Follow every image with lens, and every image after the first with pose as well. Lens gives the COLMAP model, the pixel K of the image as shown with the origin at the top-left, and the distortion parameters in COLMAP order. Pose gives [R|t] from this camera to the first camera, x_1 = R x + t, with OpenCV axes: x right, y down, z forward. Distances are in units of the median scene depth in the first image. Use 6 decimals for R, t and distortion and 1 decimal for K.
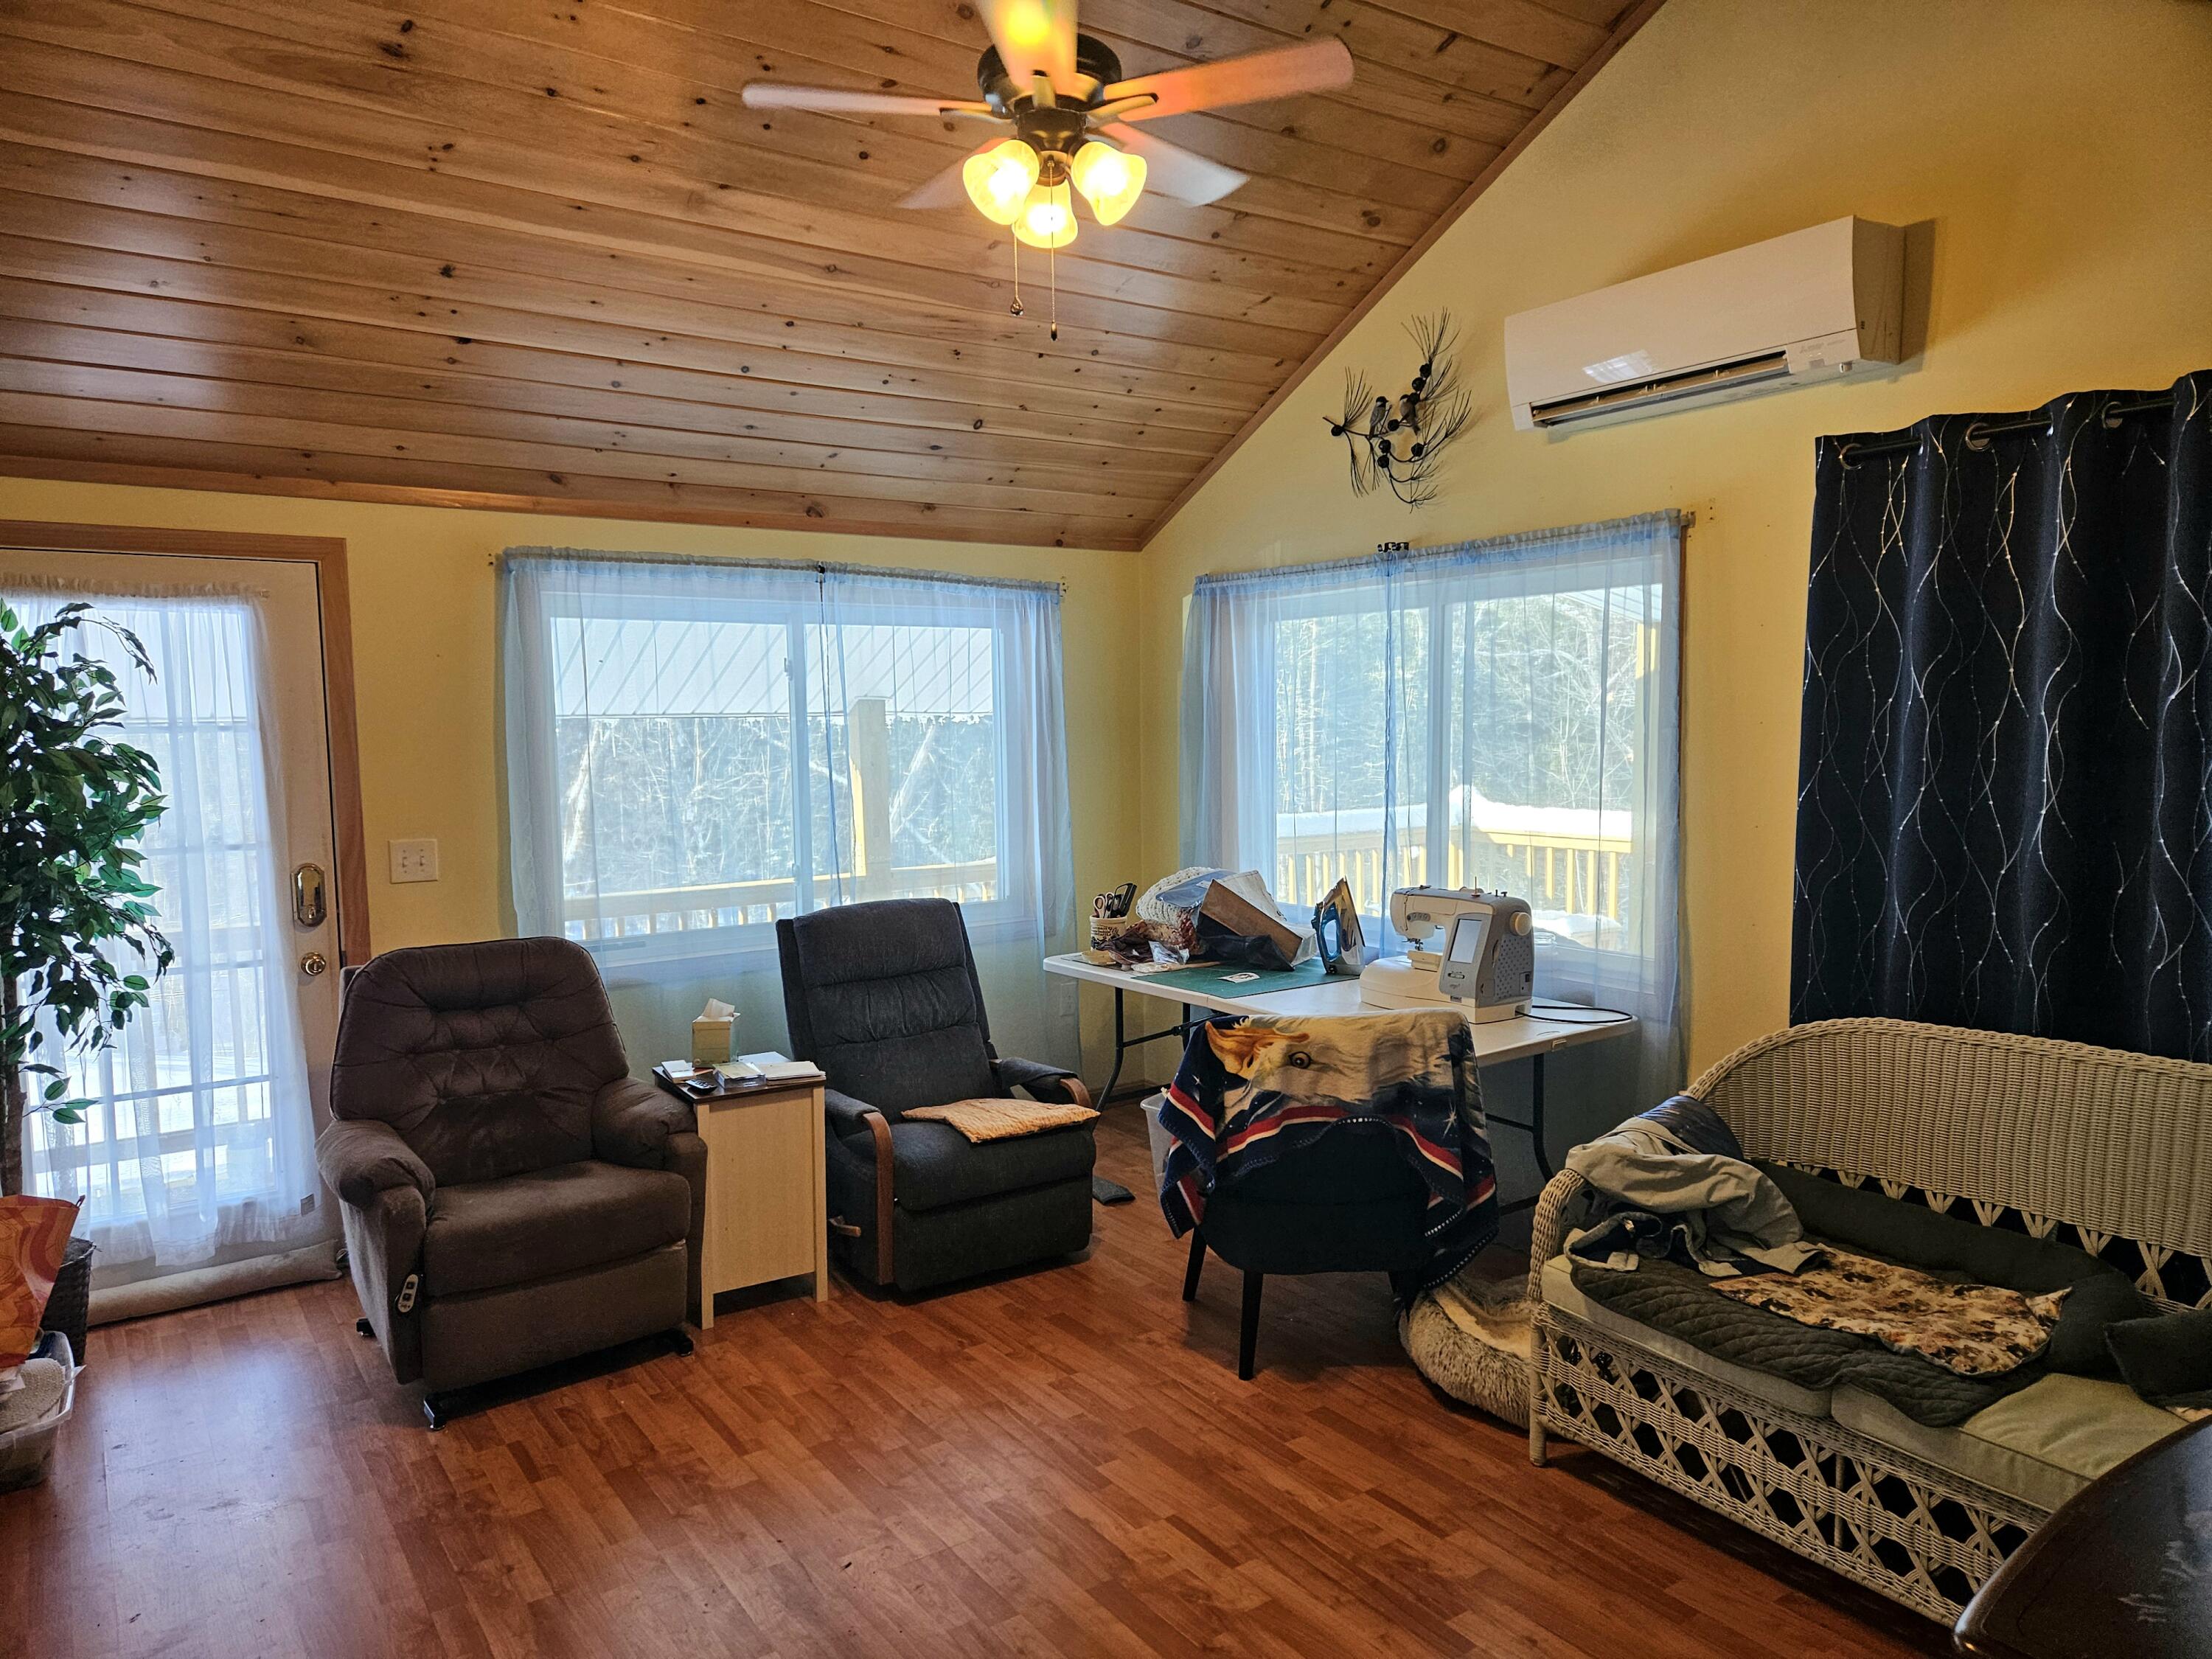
lens RADIAL K [[1467.6, 0, 1068.1], [0, 1467.6, 834.1], [0, 0, 1]] dist [0.080761, -0.065519]
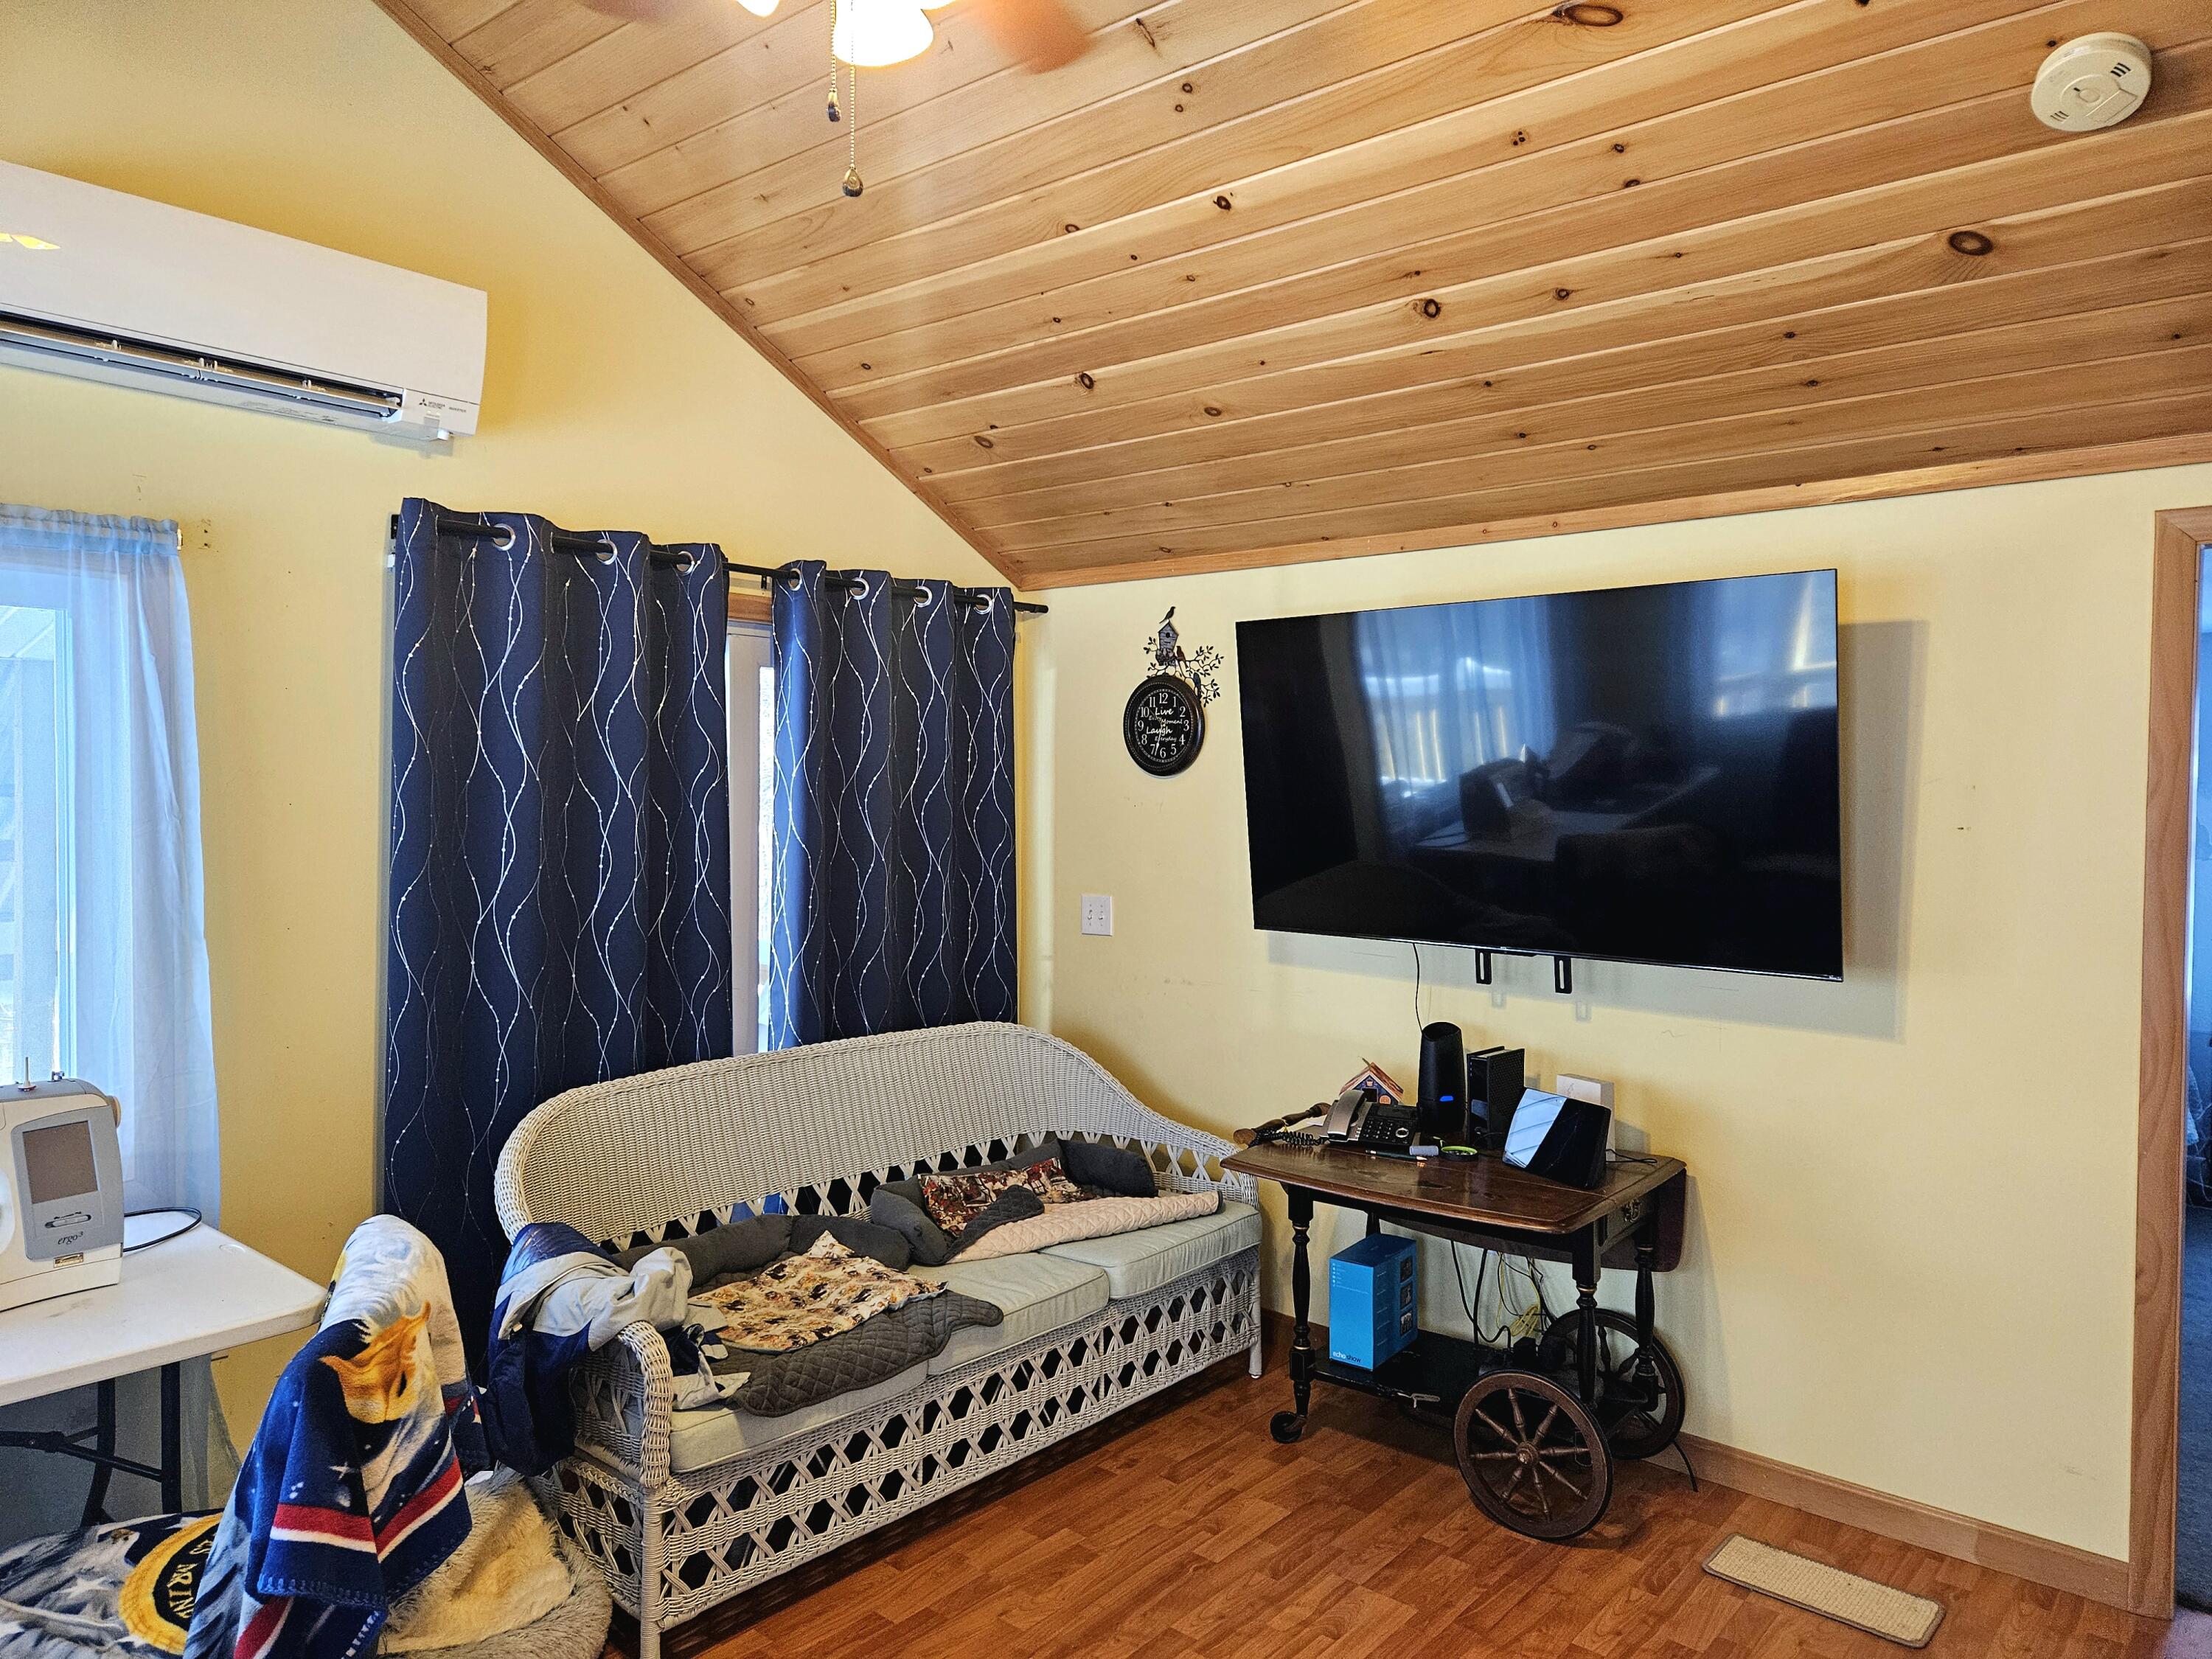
lens RADIAL K [[1467.6, 0, 1100.0], [0, 1467.6, 811.1], [0, 0, 1]] dist [0.080761, -0.065519]
pose [[-0.267043, -0.008573, 0.963646, -0.516057], [0.072465, 0.996951, 0.028950, -0.068630], [-0.960956, 0.077562, -0.265608, 0.868323]]
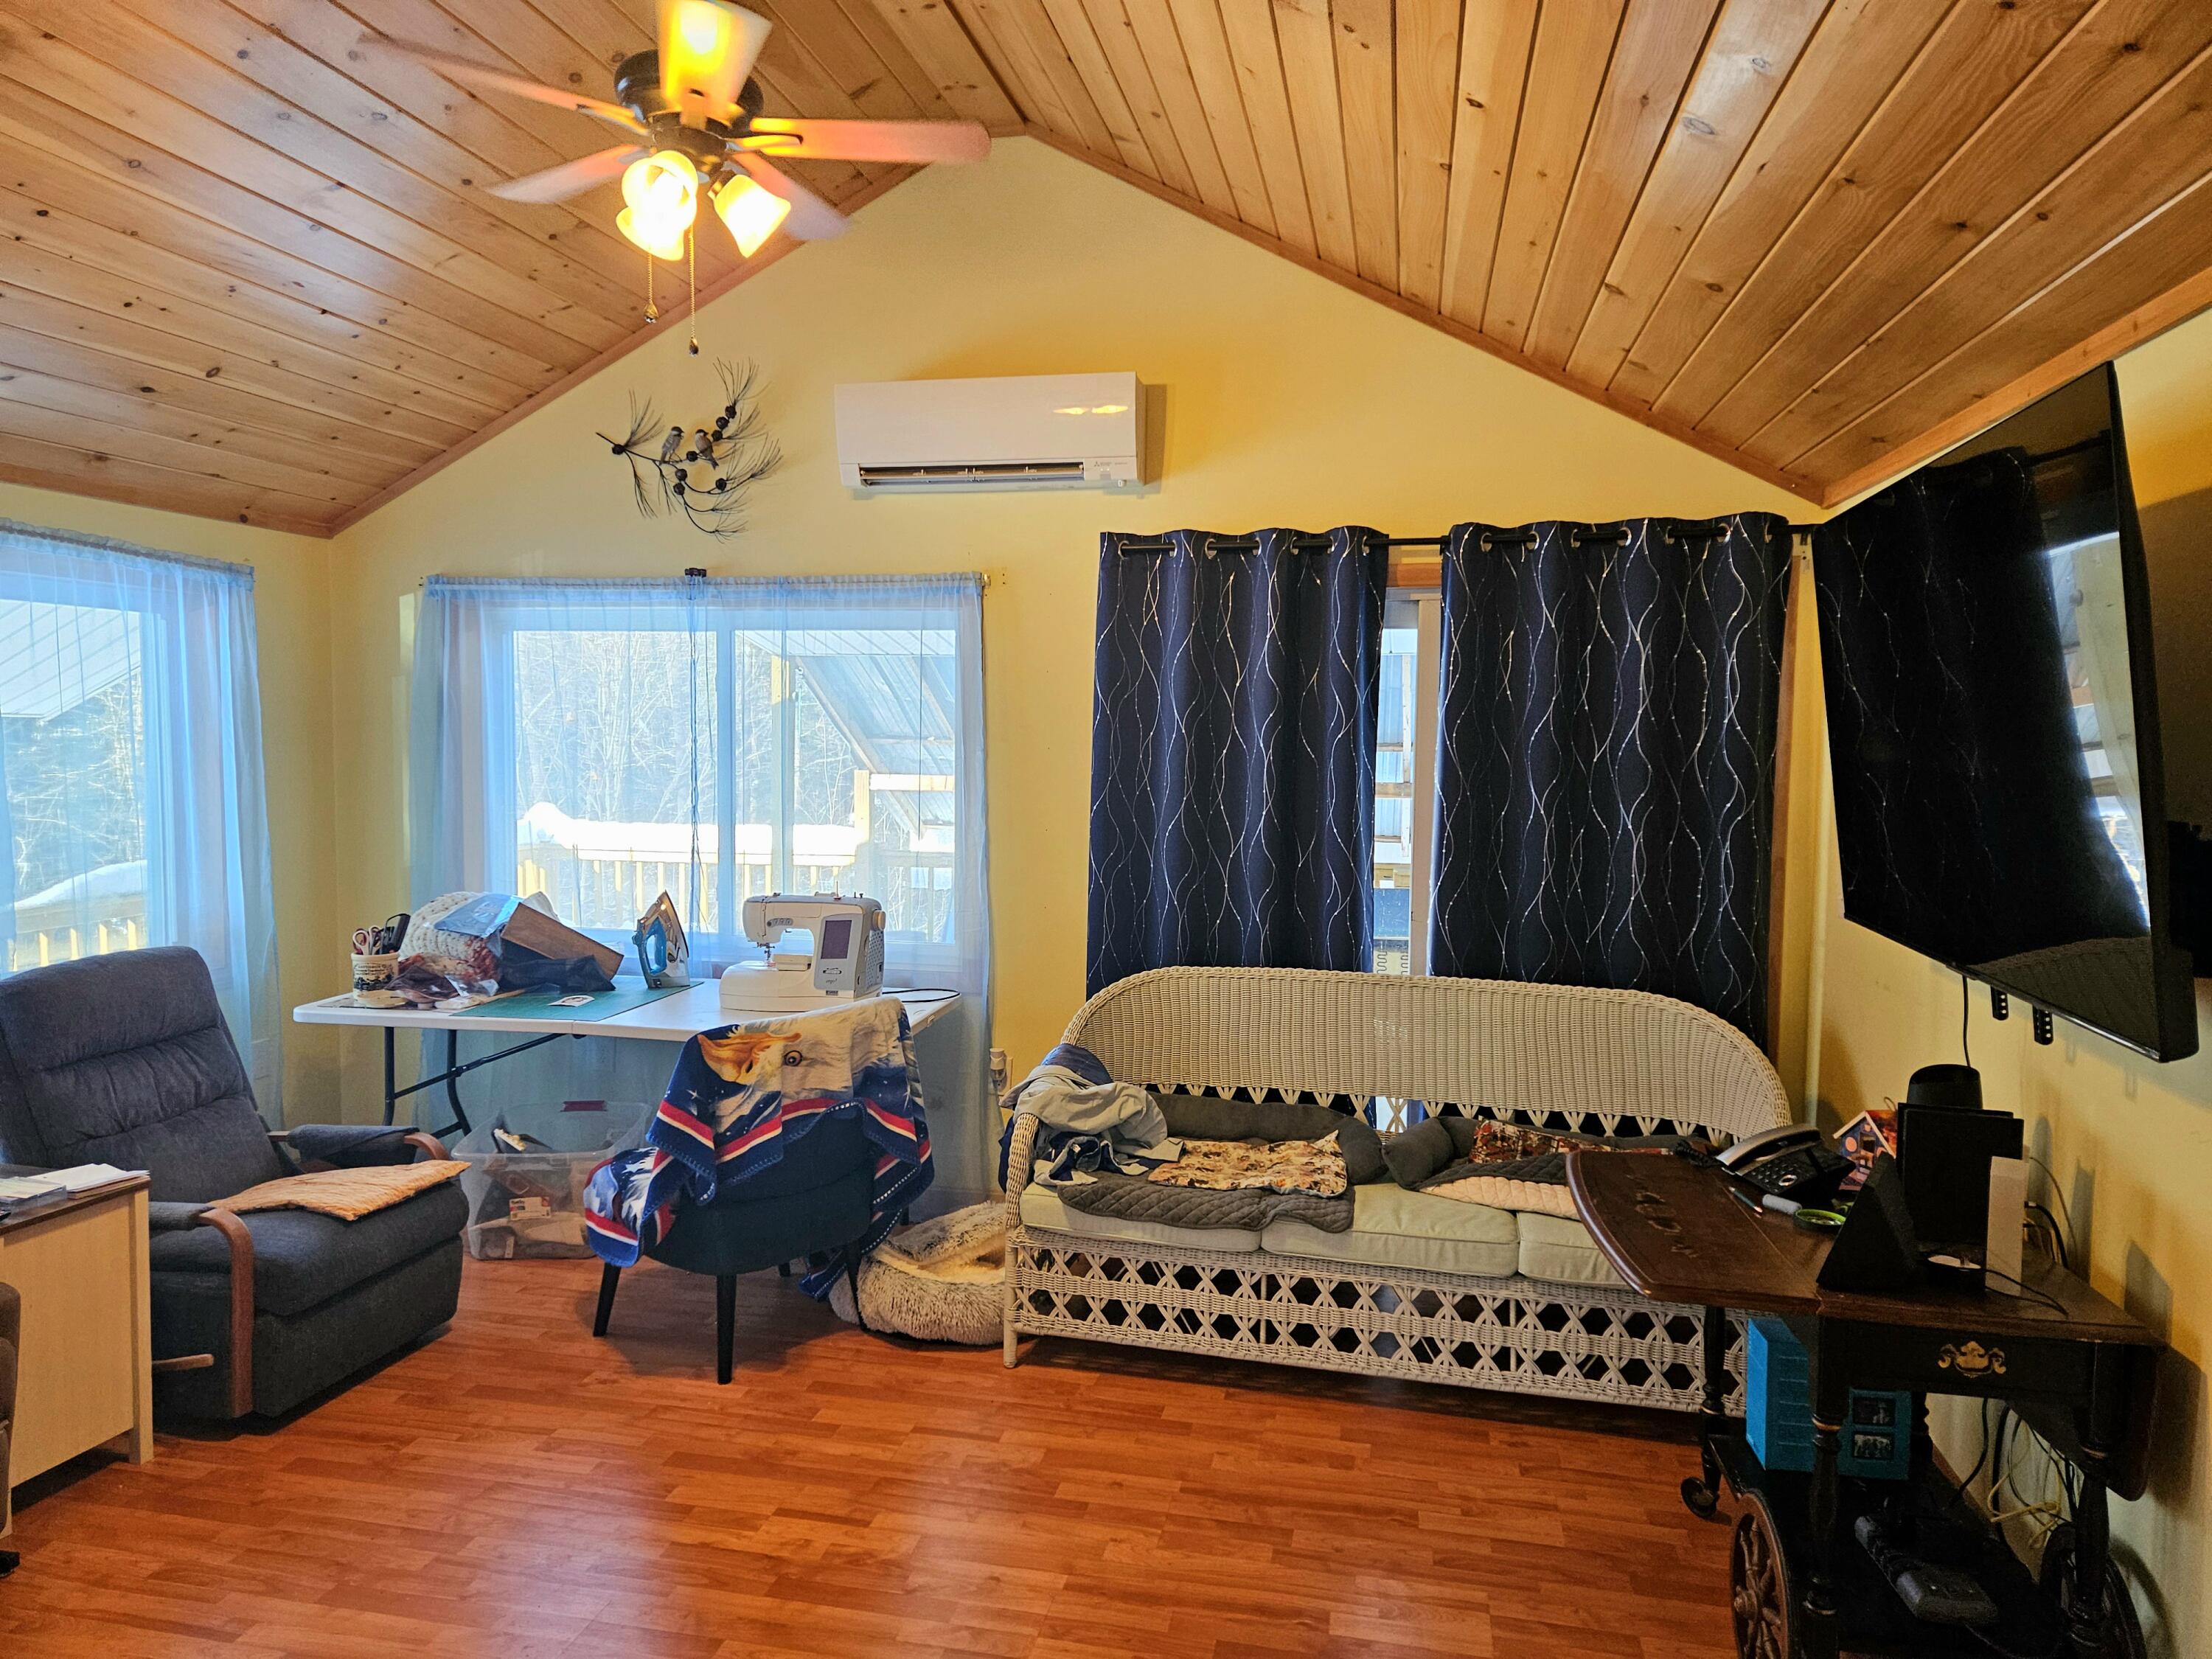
lens RADIAL K [[1467.6, 0, 1088.1], [0, 1467.6, 821.4], [0, 0, 1]] dist [0.080761, -0.065519]
pose [[0.725981, -0.019416, 0.687441, -0.409961], [0.034517, 0.999370, -0.008226, -0.000894], [-0.686848, 0.029700, 0.726194, 0.078329]]
